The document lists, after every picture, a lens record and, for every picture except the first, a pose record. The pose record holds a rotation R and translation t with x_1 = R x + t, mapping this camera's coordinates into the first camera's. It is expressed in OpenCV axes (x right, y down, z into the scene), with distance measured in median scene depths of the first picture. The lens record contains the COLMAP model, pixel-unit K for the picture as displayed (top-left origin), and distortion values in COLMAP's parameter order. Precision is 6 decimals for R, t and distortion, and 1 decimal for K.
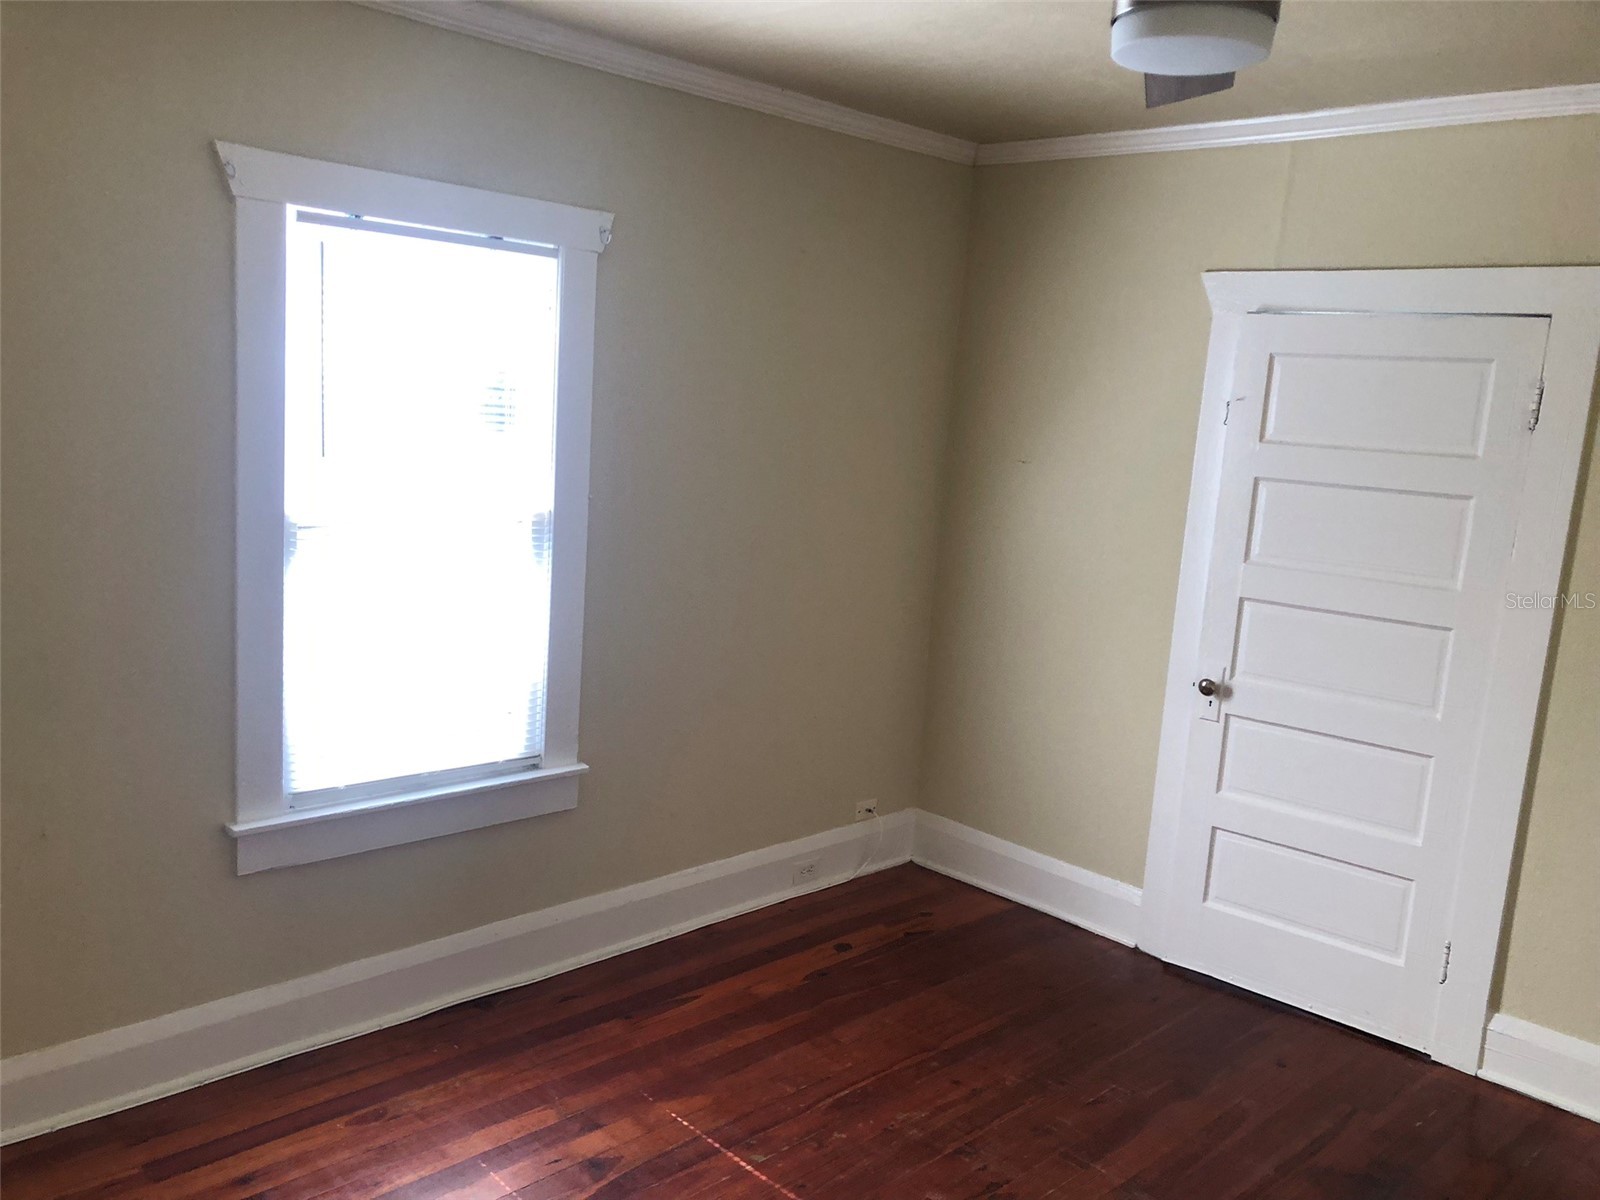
lens RADIAL K [[1313.7, 0, 782.3], [0, 1313.7, 596.4], [0, 0, 1]] dist [0.096956, -0.173159]
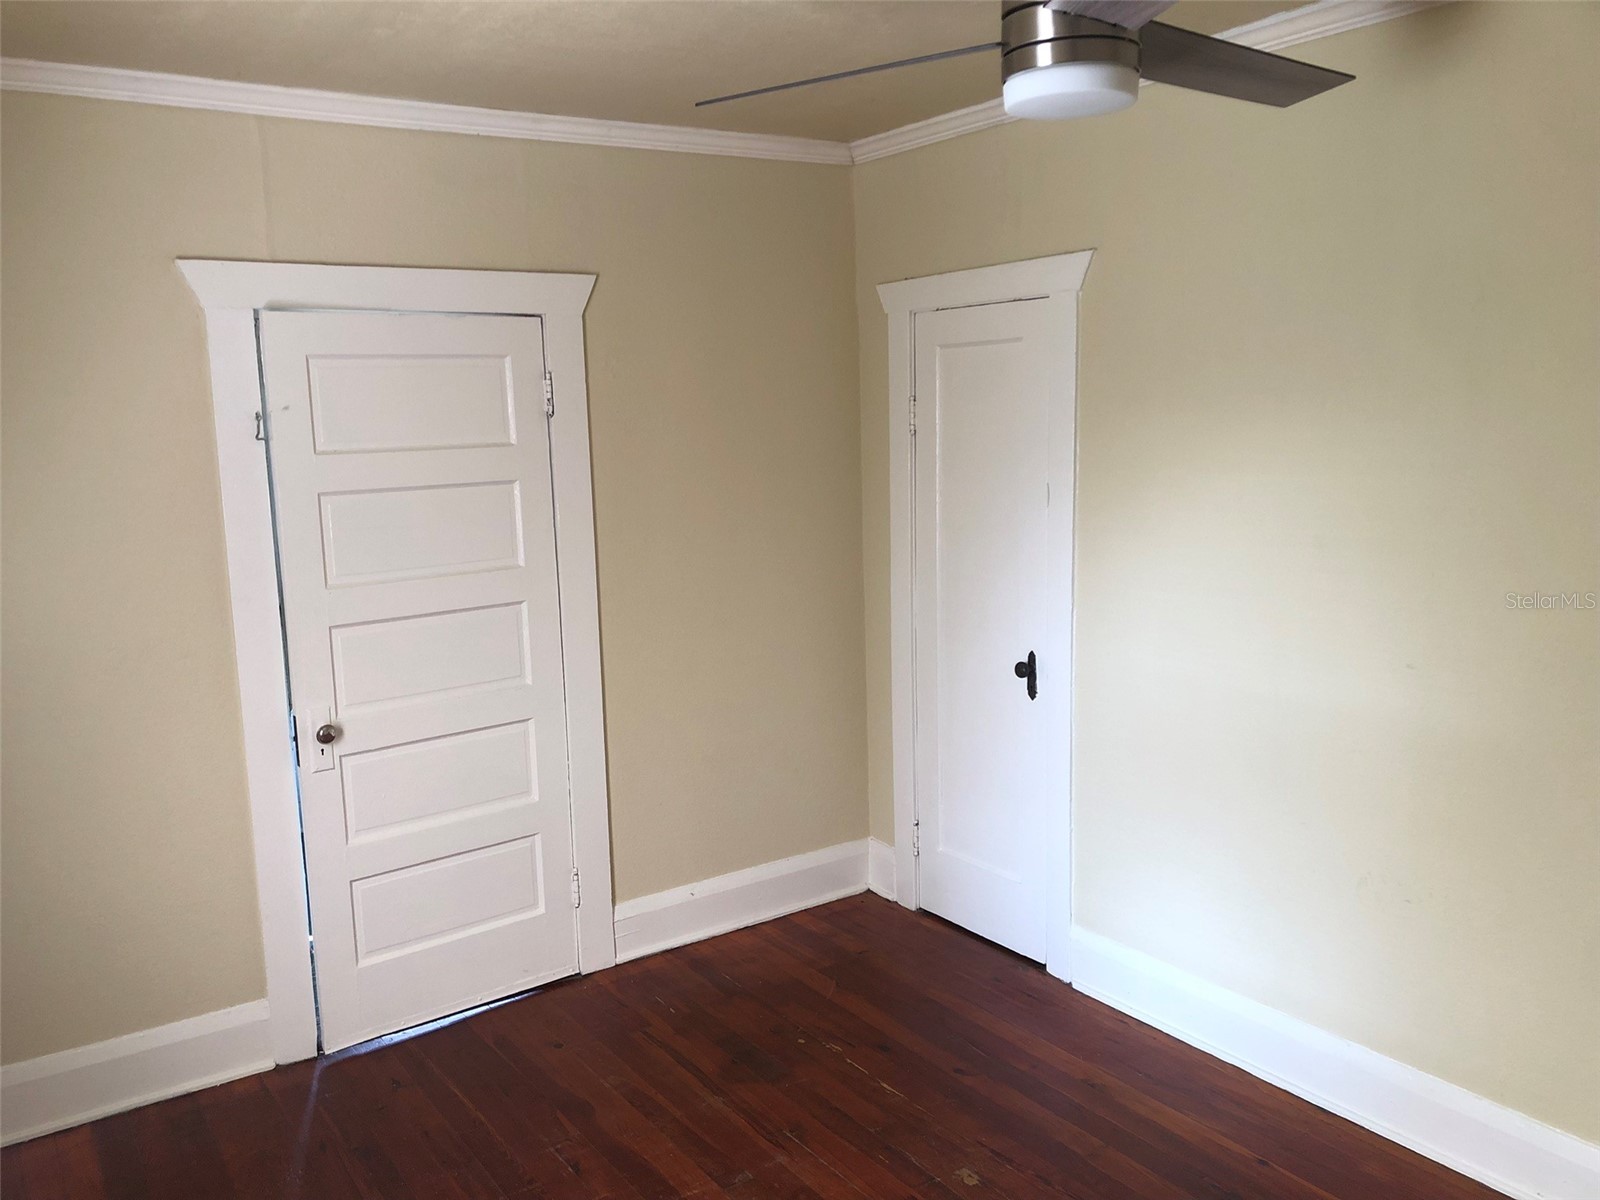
lens RADIAL K [[1298.5, 0, 800.0], [0, 1298.5, 600.0], [0, 0, 1]] dist [0.012514, 0.006712]
pose [[0.178171, -0.213235, 0.960618, -0.451320], [0.192634, 0.964907, 0.178458, -0.115326], [-0.964960, 0.153252, 0.212994, 0.512342]]
